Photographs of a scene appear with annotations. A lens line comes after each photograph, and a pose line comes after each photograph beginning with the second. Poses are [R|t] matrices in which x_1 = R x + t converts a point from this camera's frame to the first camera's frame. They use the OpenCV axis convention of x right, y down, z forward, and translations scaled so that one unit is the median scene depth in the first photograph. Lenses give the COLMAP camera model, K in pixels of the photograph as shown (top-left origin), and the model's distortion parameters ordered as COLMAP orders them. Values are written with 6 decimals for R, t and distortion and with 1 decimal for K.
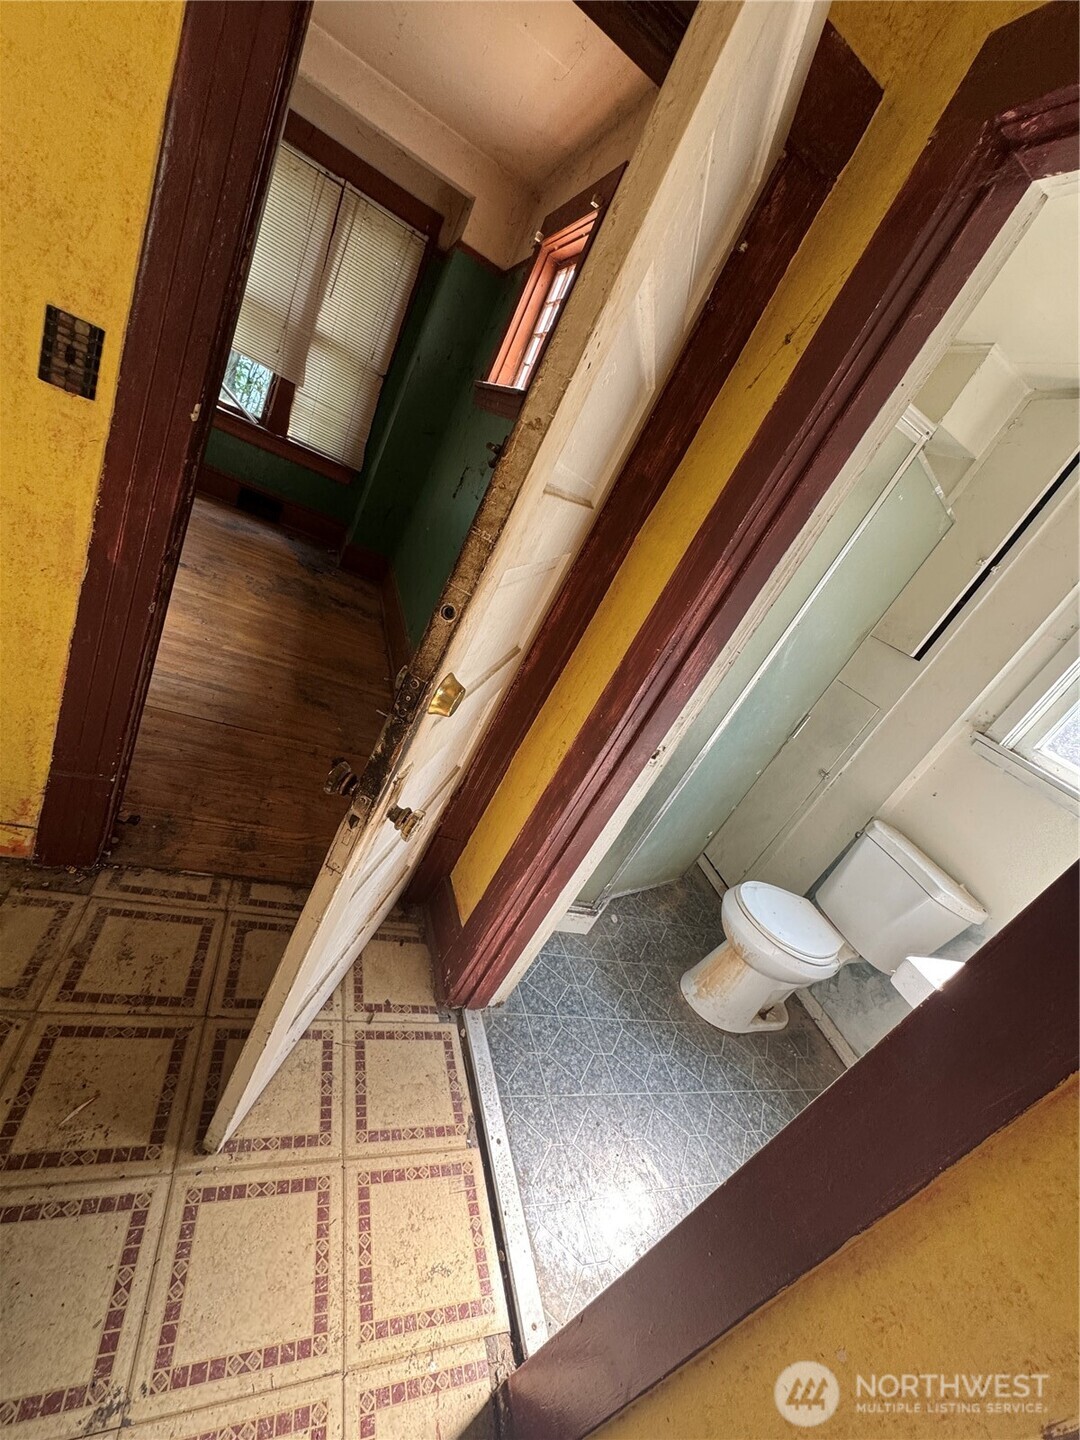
lens RADIAL K [[576.1, 0, 547.2], [0, 576.1, 721.1], [0, 0, 1]] dist [-0.002900, 0.000653]
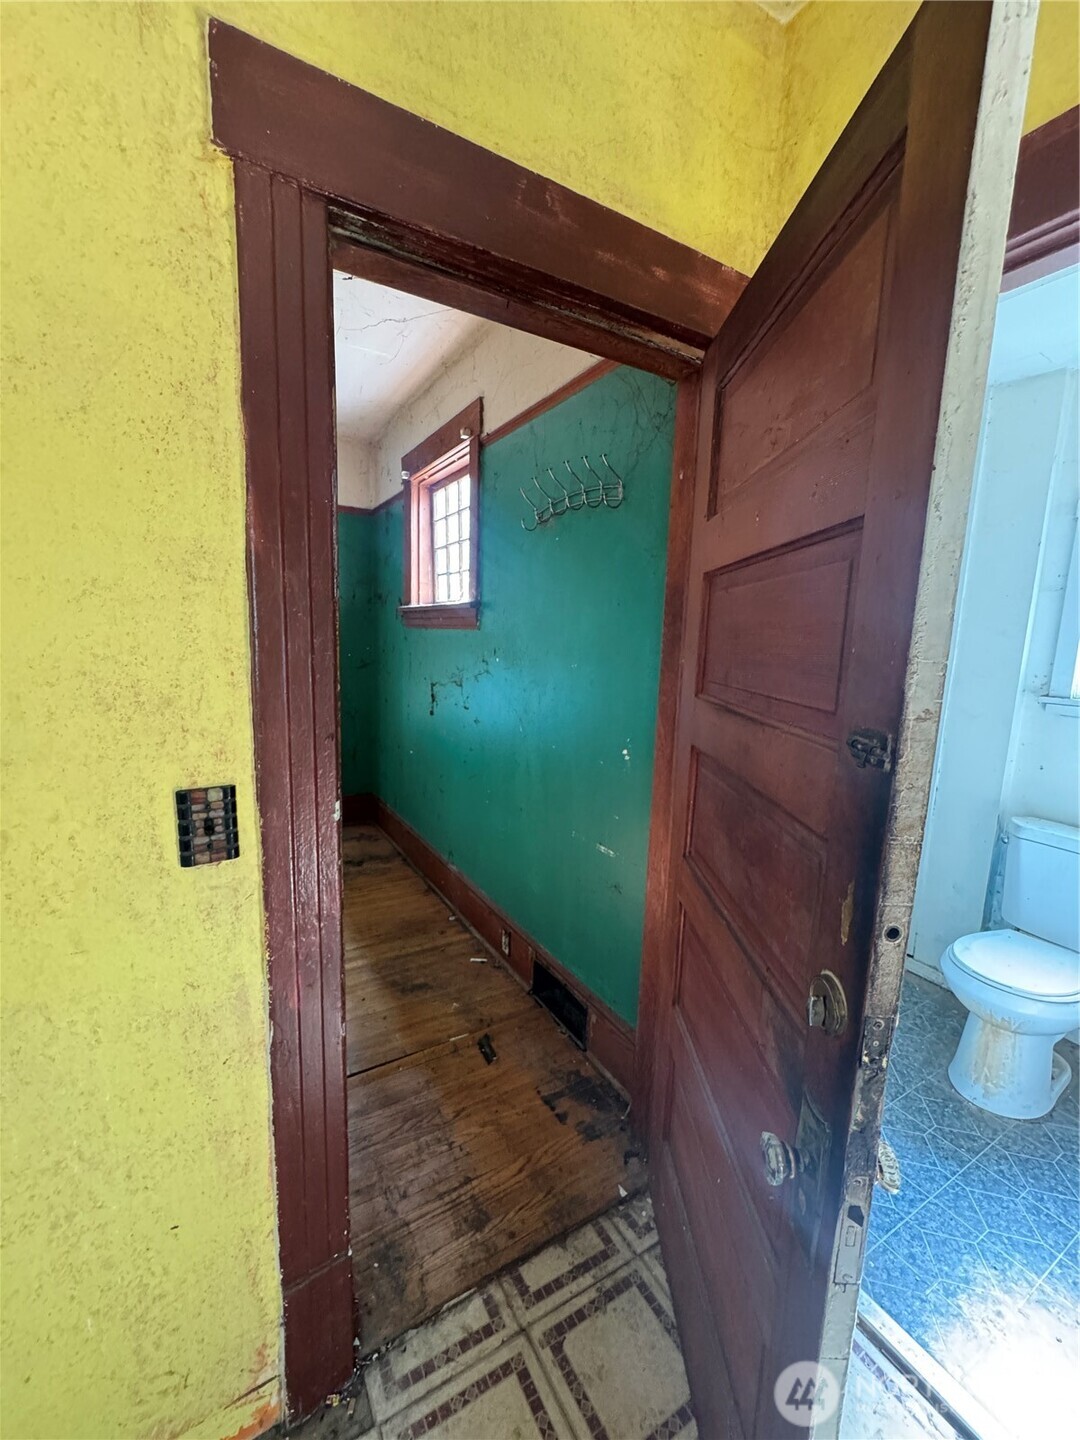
lens RADIAL K [[576.1, 0, 536.7], [0, 576.1, 715.1], [0, 0, 1]] dist [-0.002900, 0.000653]
pose [[0.884239, -0.447669, 0.133097, -0.311191], [0.465744, 0.866408, -0.180056, -0.287693], [-0.034711, 0.221202, 0.974610, 0.054927]]
